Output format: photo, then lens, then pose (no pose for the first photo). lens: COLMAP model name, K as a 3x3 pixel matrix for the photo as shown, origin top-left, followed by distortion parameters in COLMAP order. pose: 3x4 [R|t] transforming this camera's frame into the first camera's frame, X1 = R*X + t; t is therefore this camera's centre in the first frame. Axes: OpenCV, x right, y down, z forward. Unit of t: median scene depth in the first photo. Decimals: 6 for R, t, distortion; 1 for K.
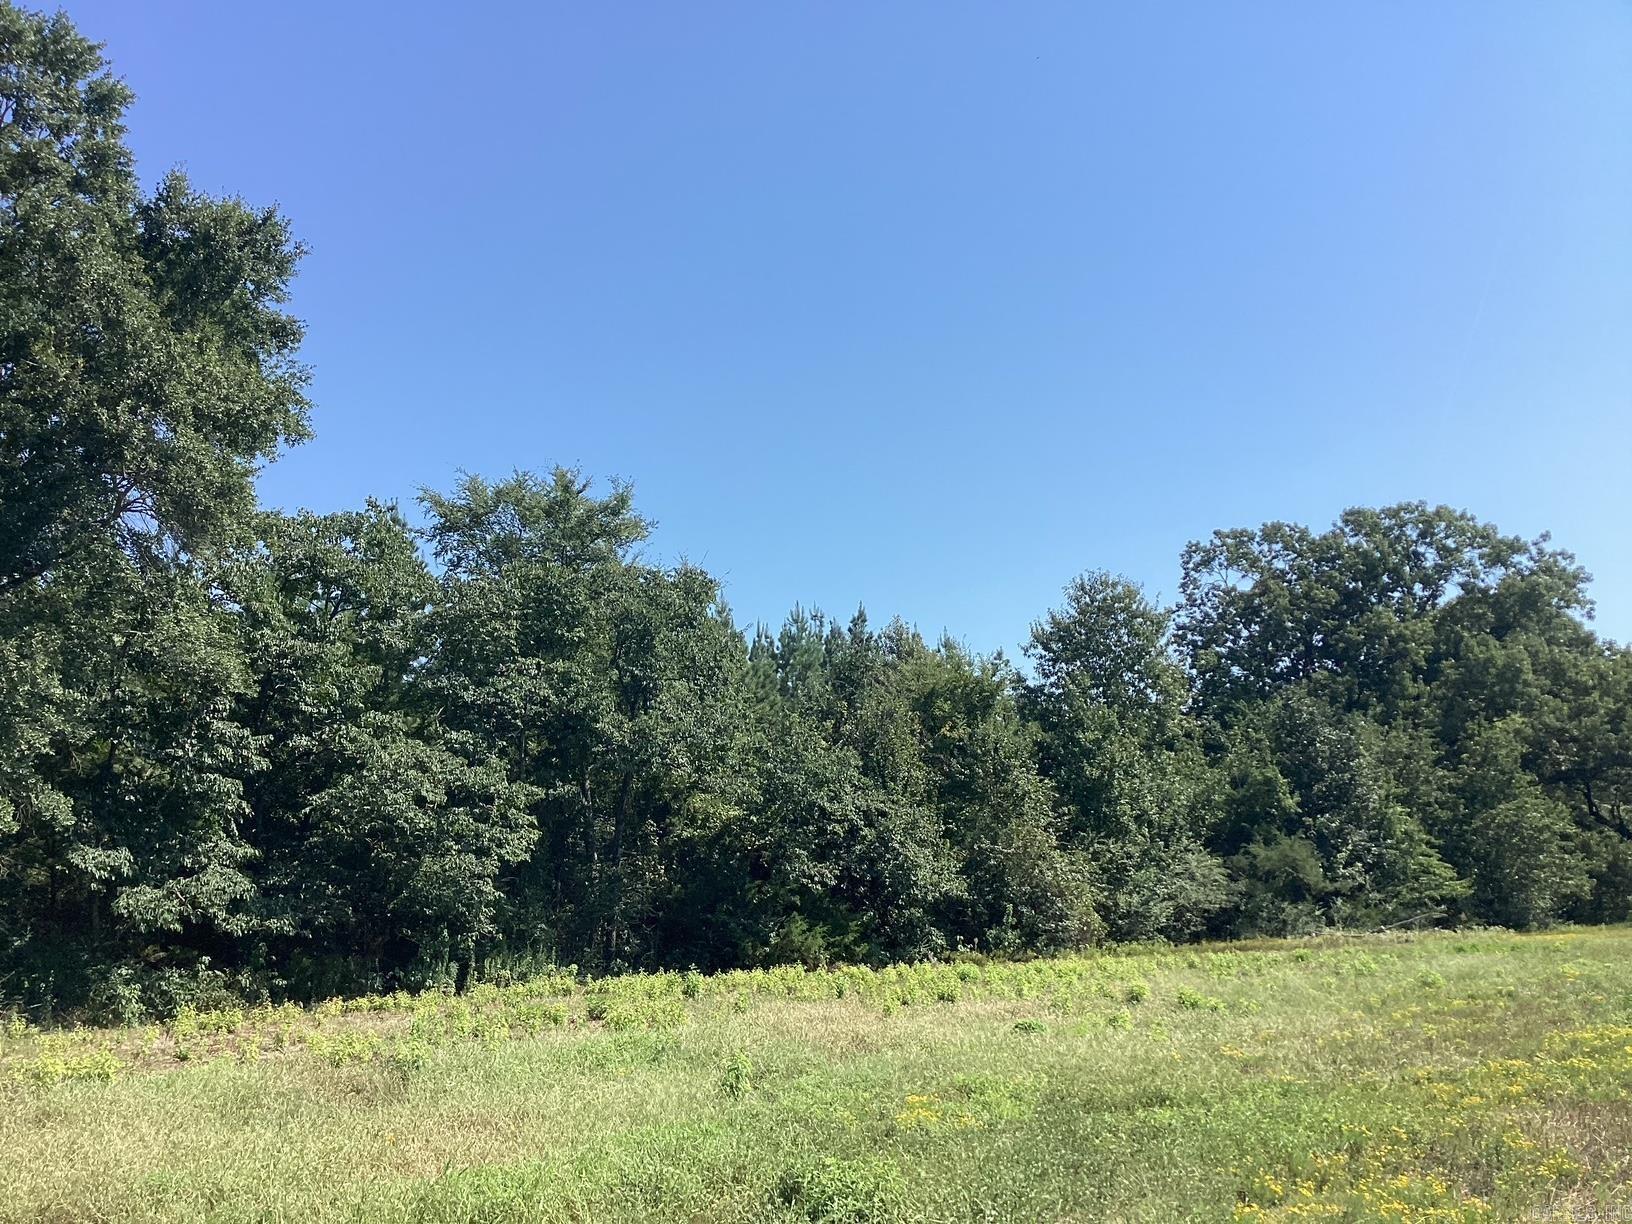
lens RADIAL K [[1487.7, 0, 813.5], [0, 1487.7, 611.3], [0, 0, 1]] dist [0.072115, -0.107514]
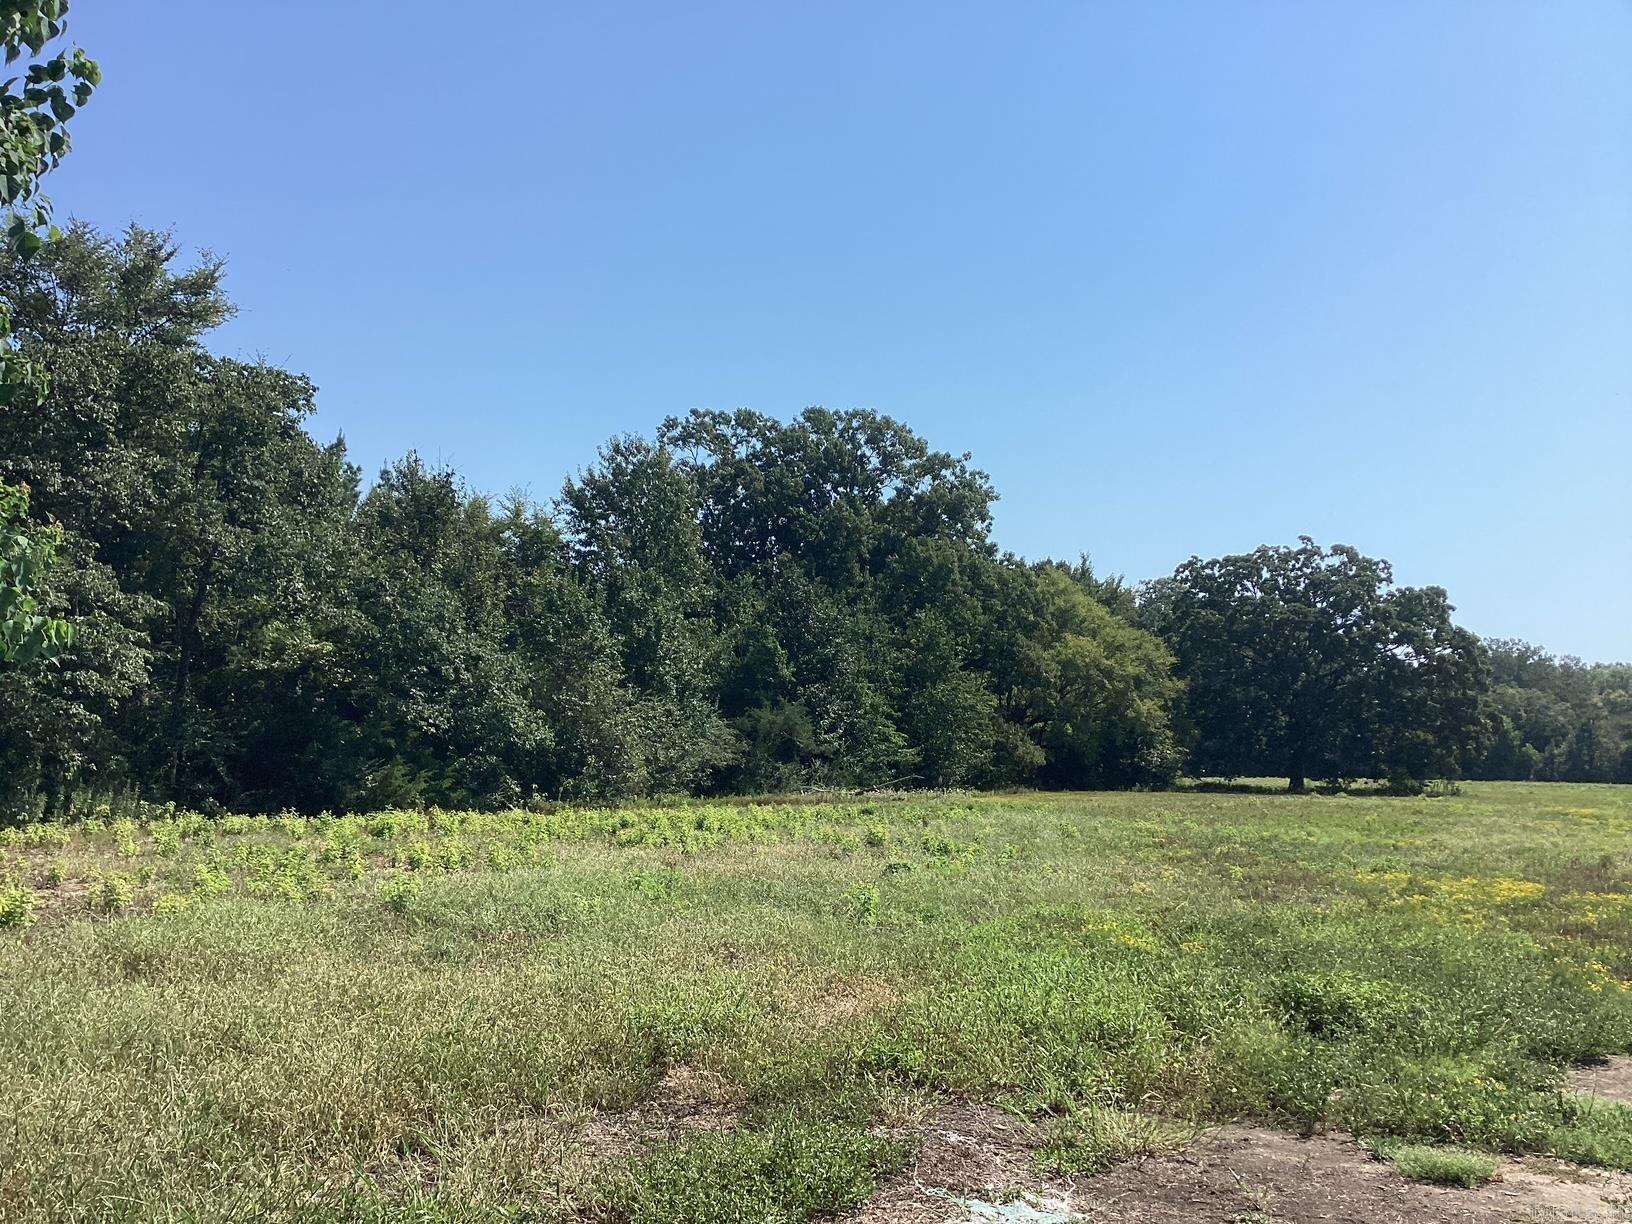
lens RADIAL K [[1487.7, 0, 813.5], [0, 1487.7, 611.3], [0, 0, 1]] dist [0.072115, -0.107514]
pose [[0.885626, 0.083393, 0.456851, -0.161174], [-0.125058, 0.990231, 0.061674, 0.015065], [-0.447245, -0.111753, 0.887403, 0.038819]]
